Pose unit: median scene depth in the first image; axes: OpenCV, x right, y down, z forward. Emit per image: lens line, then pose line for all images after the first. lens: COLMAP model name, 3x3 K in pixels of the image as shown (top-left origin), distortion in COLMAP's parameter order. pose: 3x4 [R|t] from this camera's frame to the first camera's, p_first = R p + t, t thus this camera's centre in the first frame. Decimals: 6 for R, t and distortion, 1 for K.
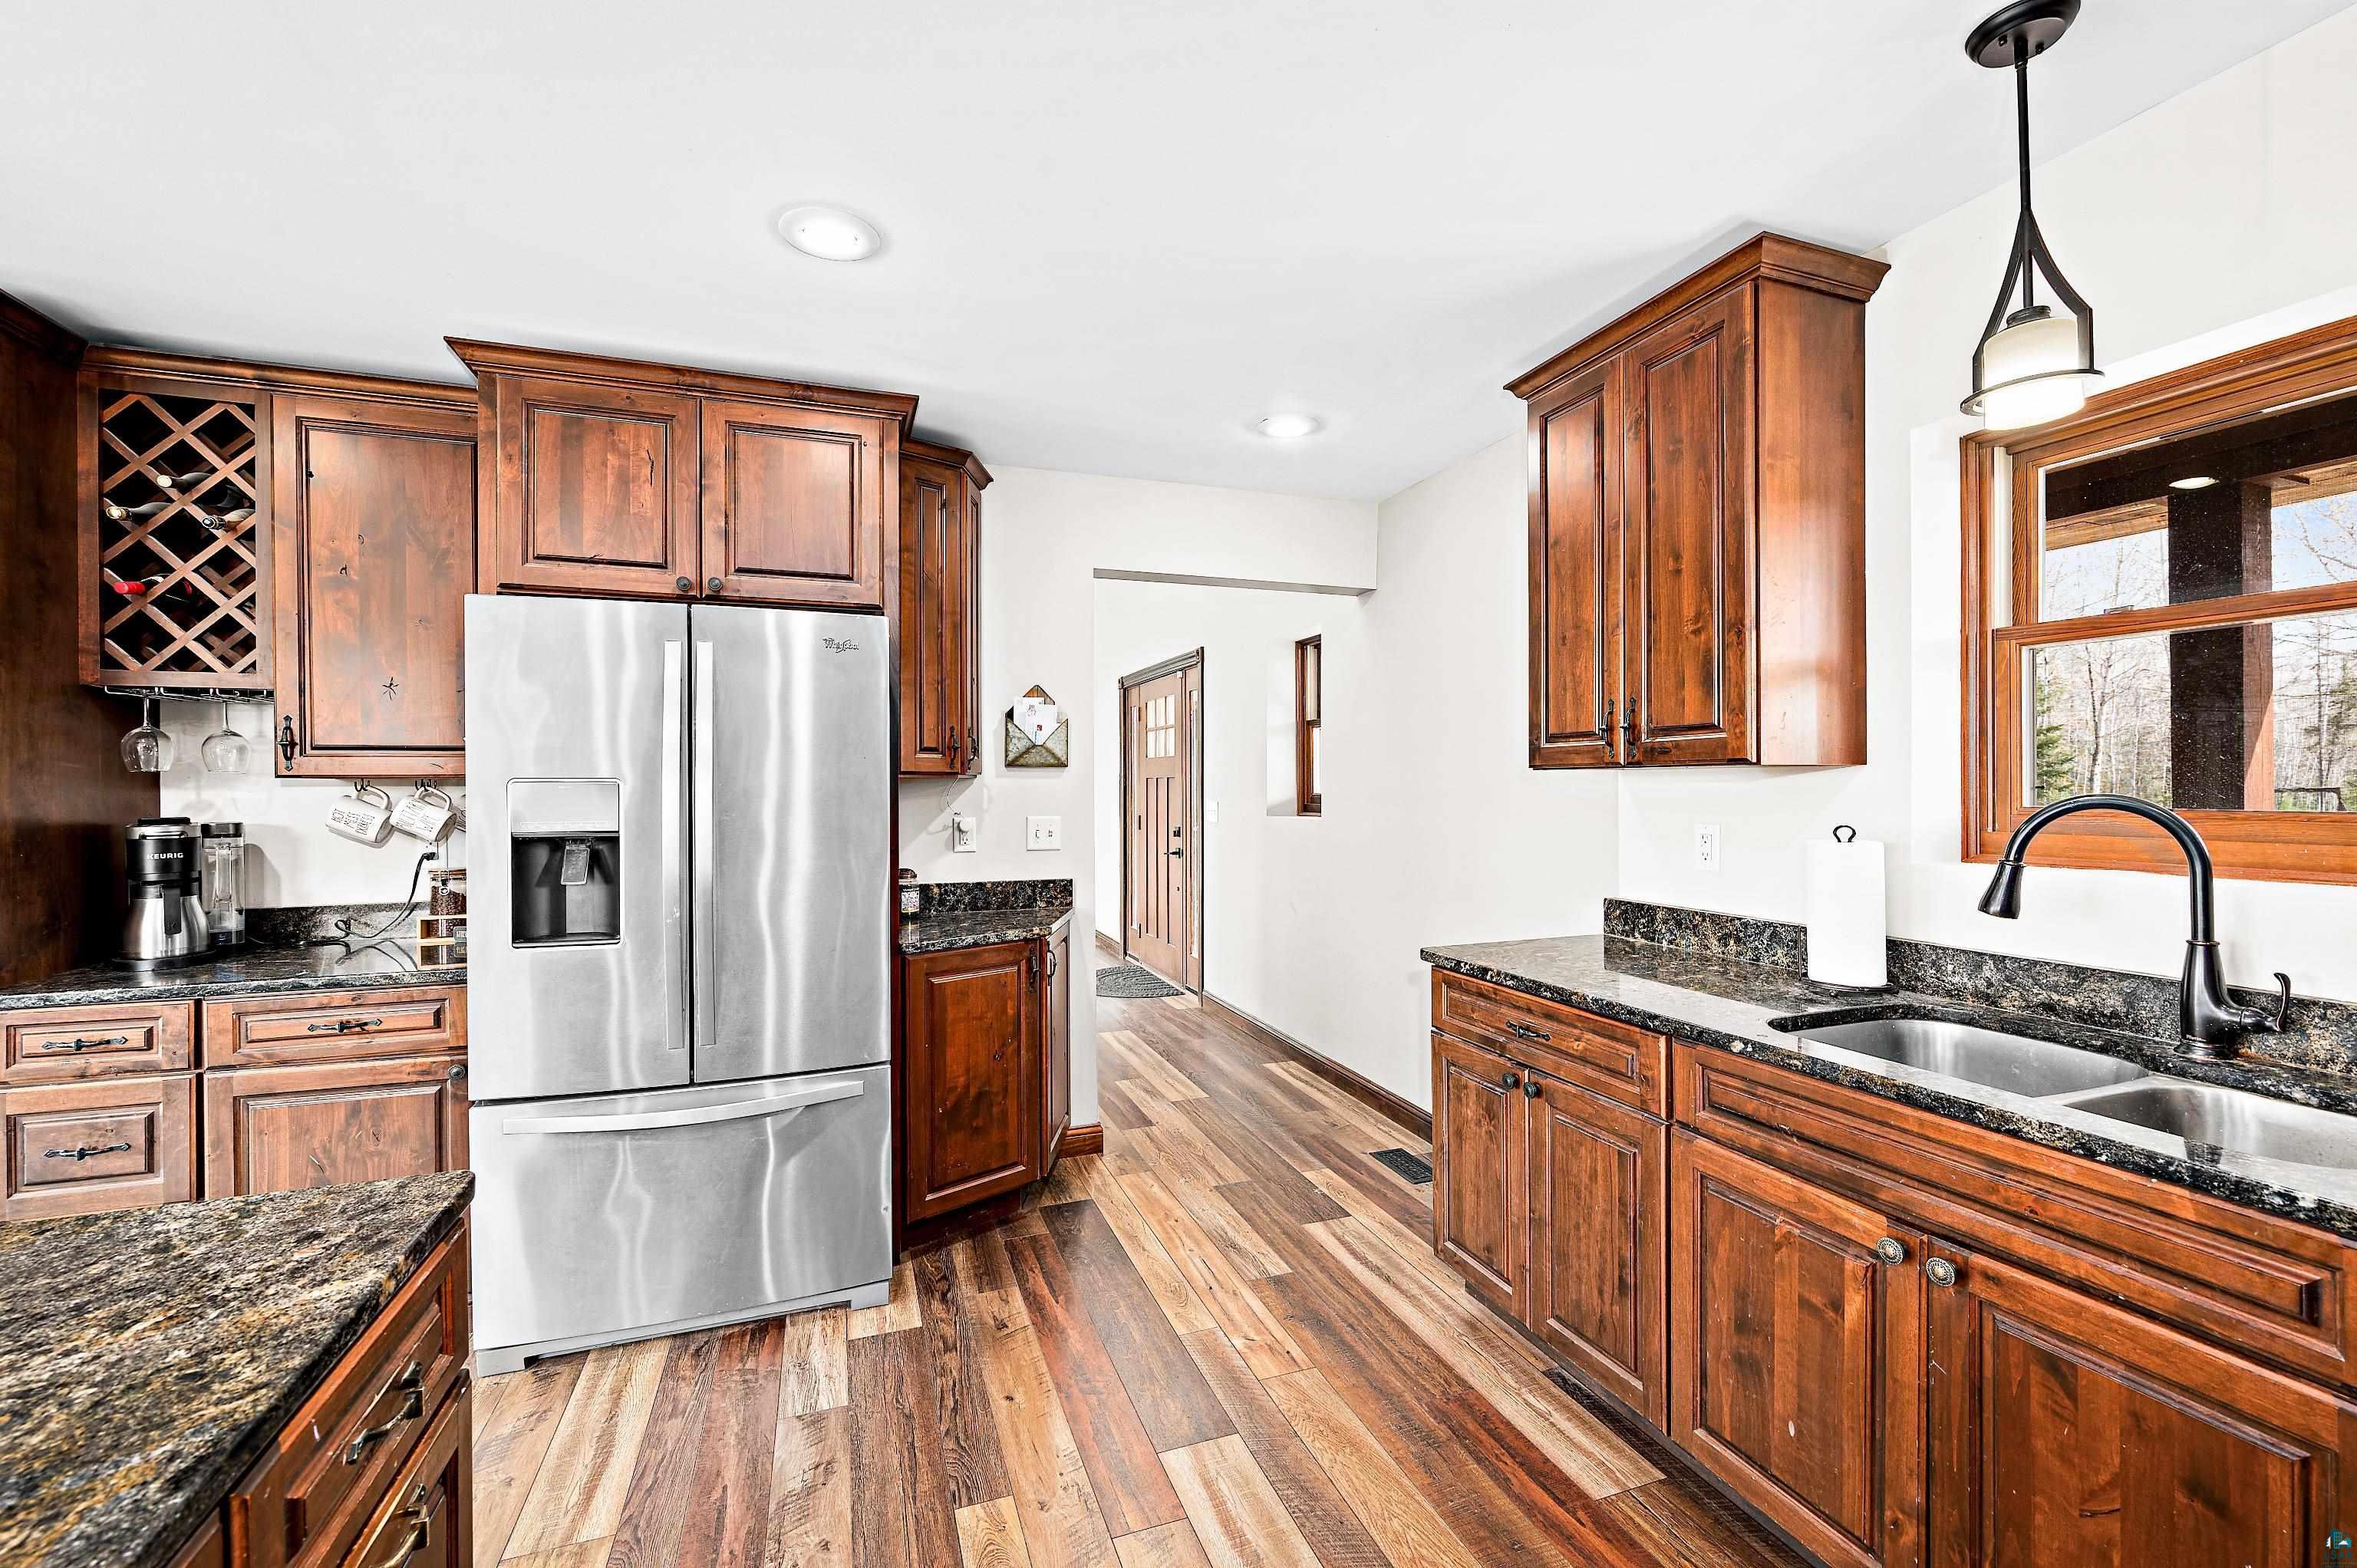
lens RADIAL K [[961.6, 0, 1181.3], [0, 961.6, 791.2], [0, 0, 1]] dist [0.001438, -0.000169]
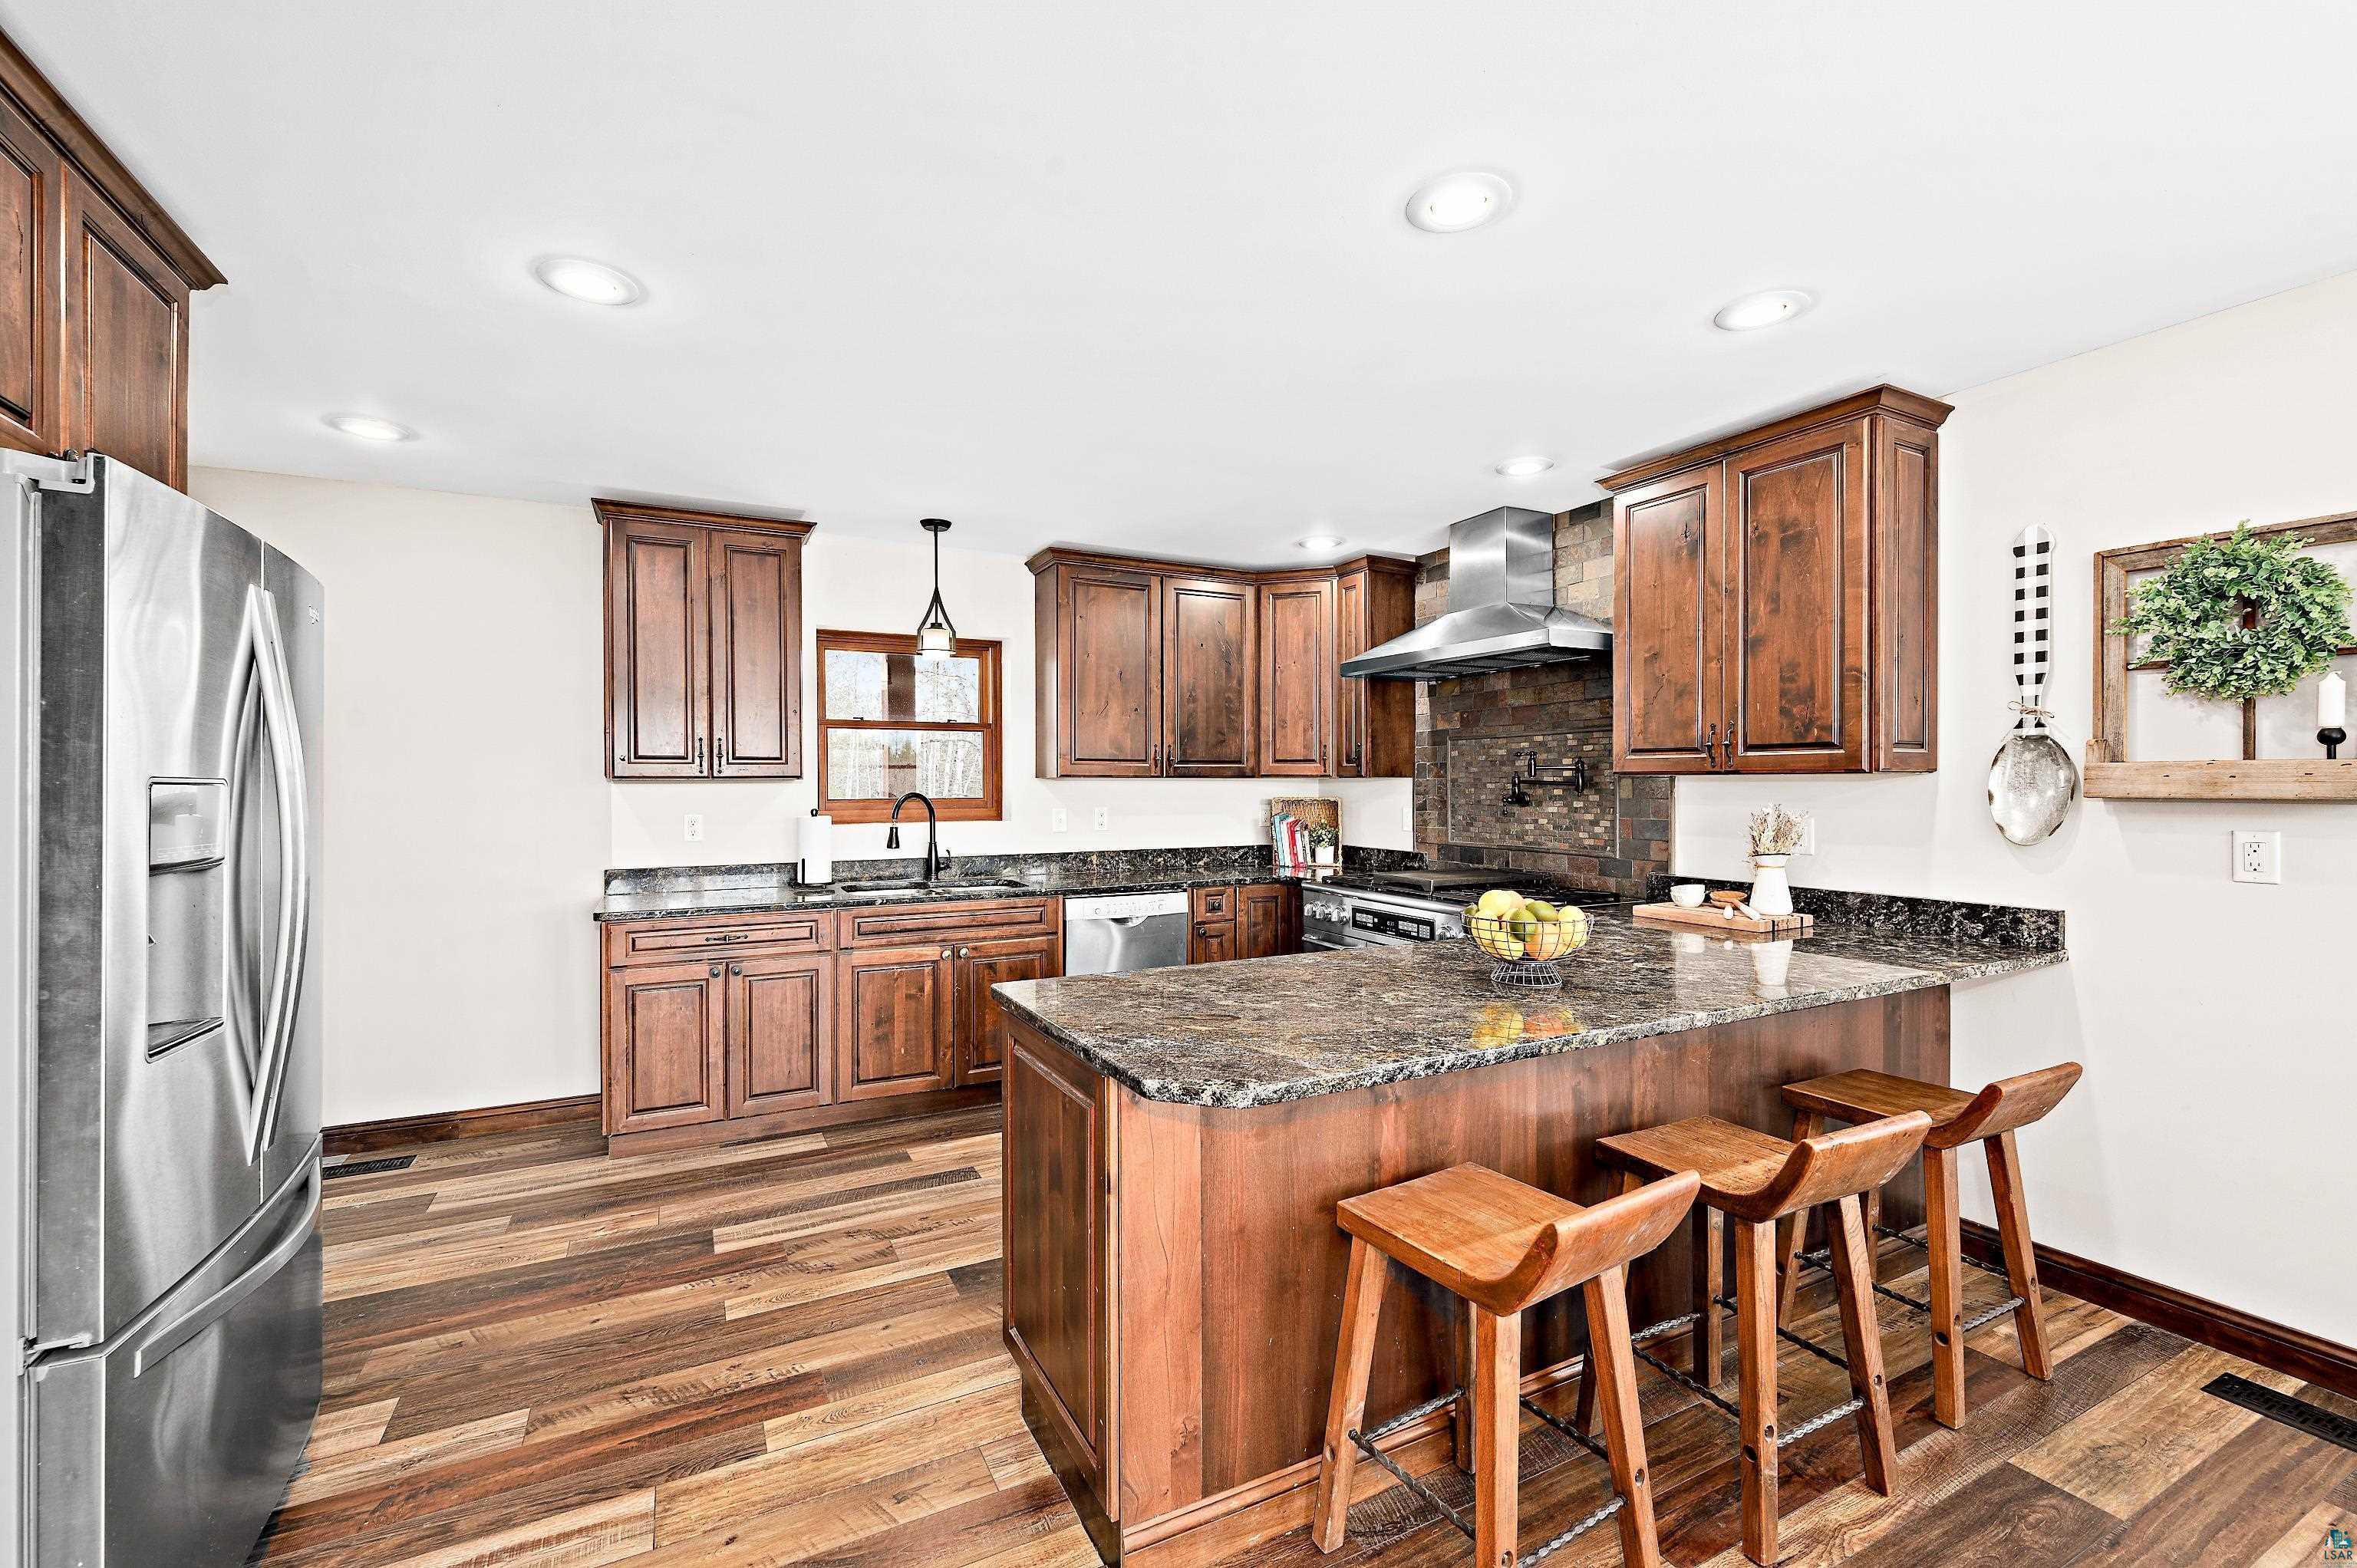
lens RADIAL K [[961.6, 0, 1187.8], [0, 961.6, 783.6], [0, 0, 1]] dist [0.001438, -0.000169]
pose [[-0.139550, 0.013674, 0.990121, -1.720773], [0.008984, 0.999881, -0.012543, 0.016999], [-0.990174, 0.007145, -0.139656, 0.558493]]
